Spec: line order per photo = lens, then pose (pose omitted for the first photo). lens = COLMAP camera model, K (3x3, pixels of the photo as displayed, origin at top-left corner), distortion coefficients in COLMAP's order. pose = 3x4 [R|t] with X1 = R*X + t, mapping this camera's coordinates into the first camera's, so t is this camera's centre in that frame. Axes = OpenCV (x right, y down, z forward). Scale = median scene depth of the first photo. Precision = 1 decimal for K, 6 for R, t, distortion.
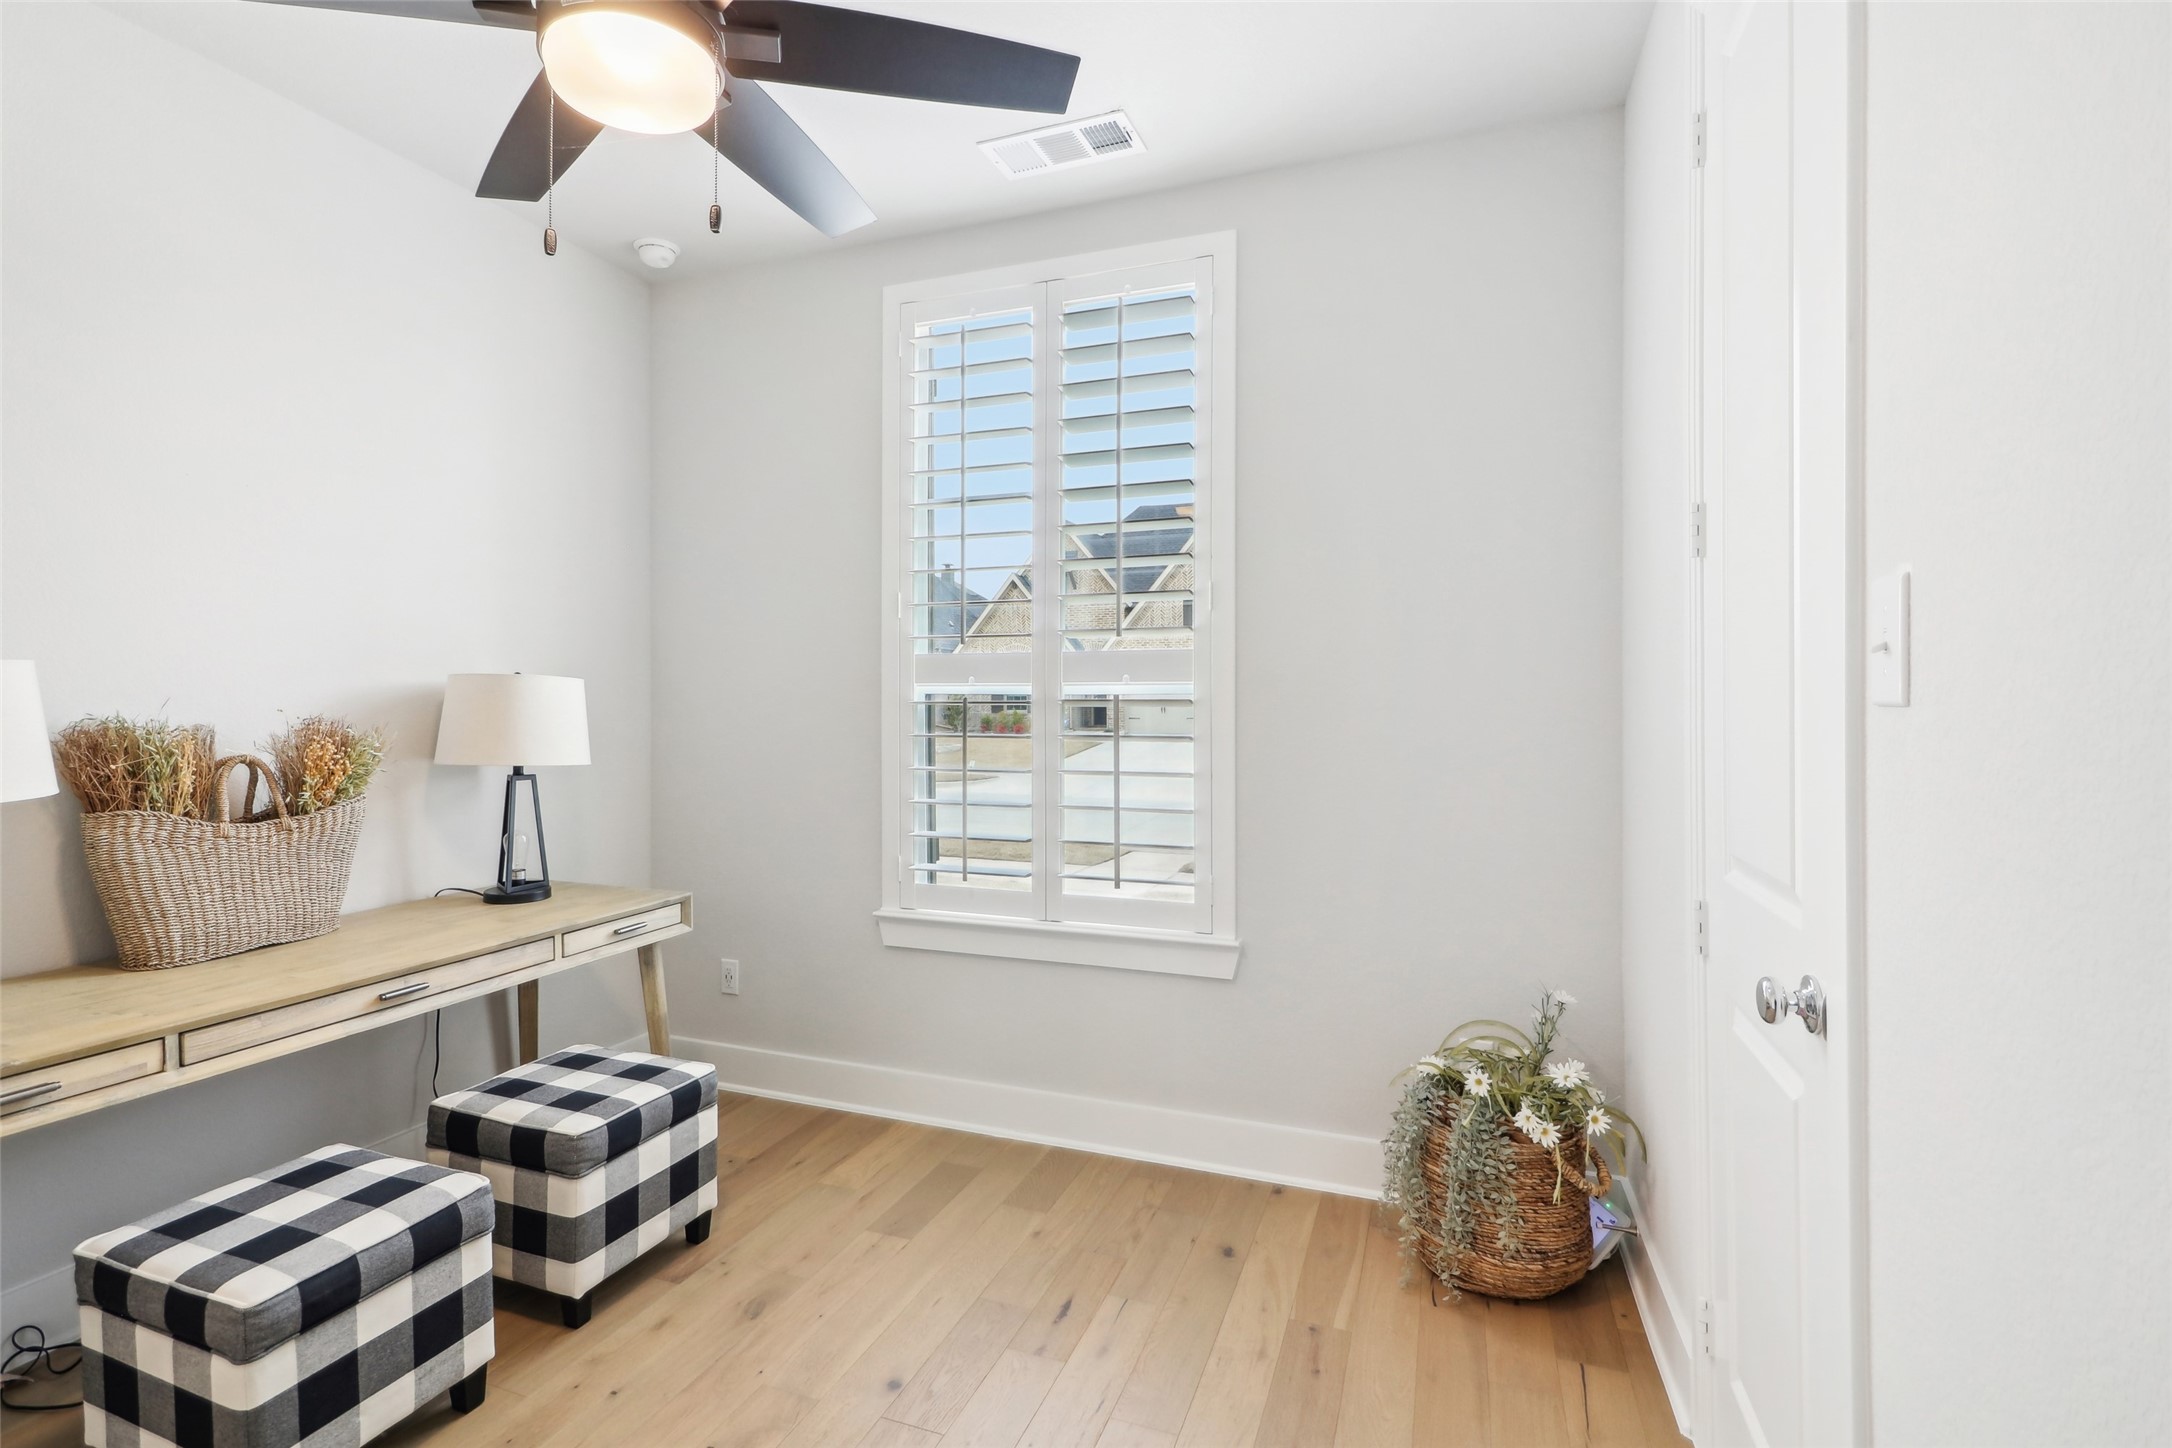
lens RADIAL K [[1038.0, 0, 1101.8], [0, 1038.0, 713.3], [0, 0, 1]] dist [0.006022, -0.013742]
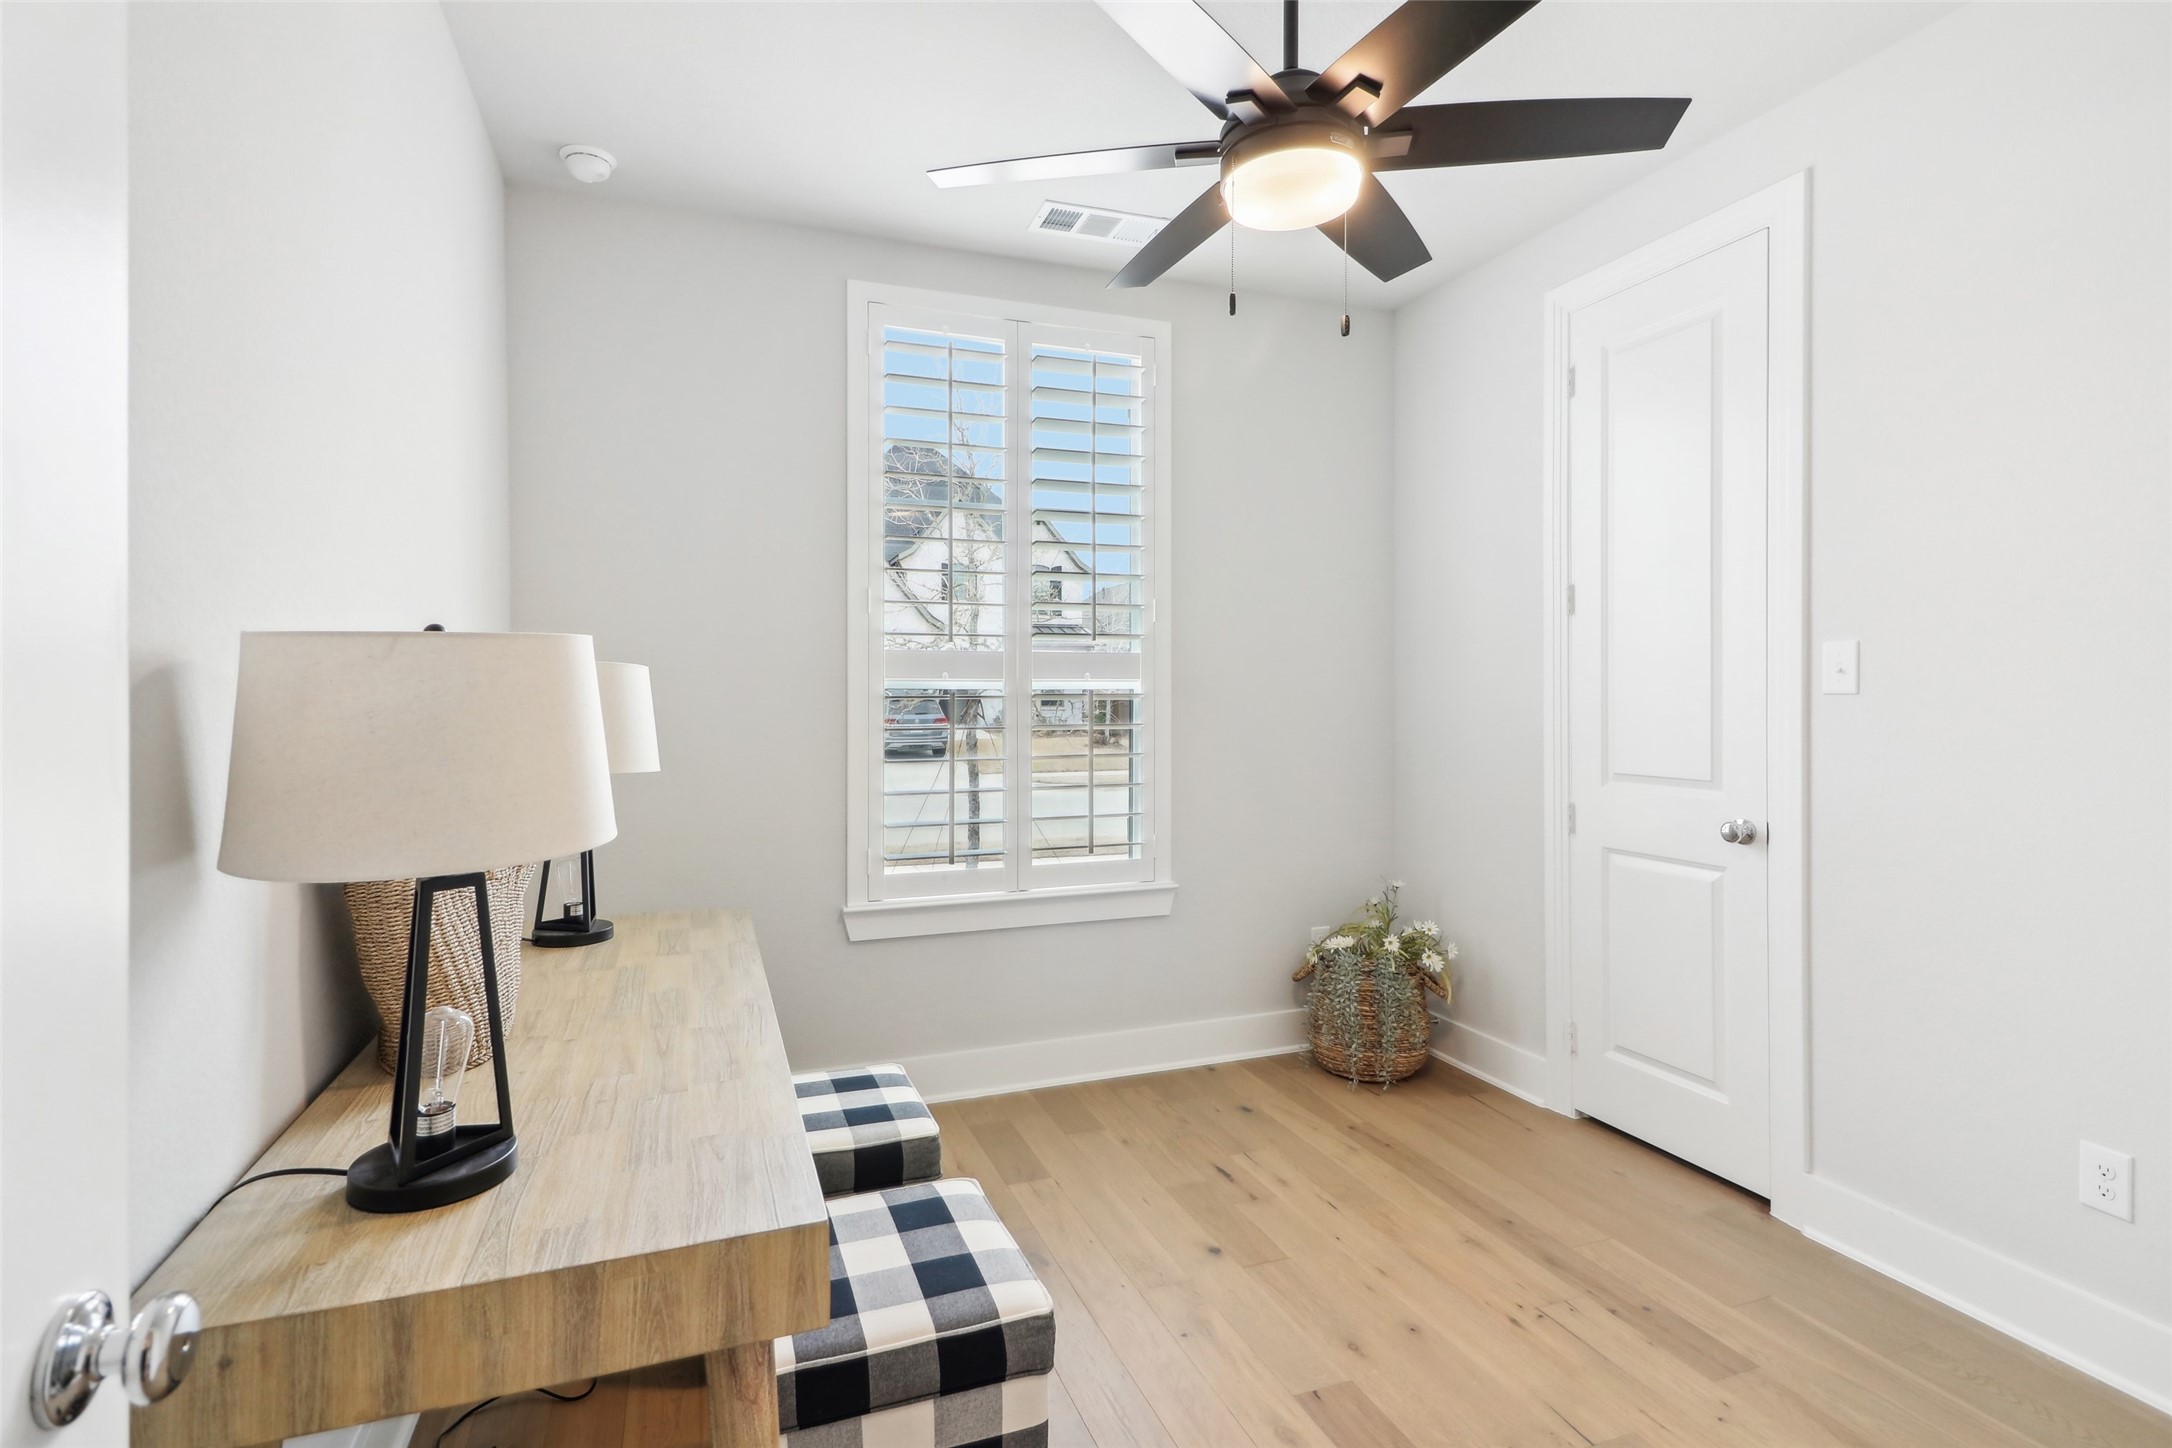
lens RADIAL K [[1038.0, 0, 1065.9], [0, 1038.0, 710.2], [0, 0, 1]] dist [0.006022, -0.013742]
pose [[0.756854, -0.013911, 0.653436, -0.791351], [0.010839, 0.999903, 0.008732, -0.004999], [-0.653494, 0.000474, 0.756931, 0.125418]]
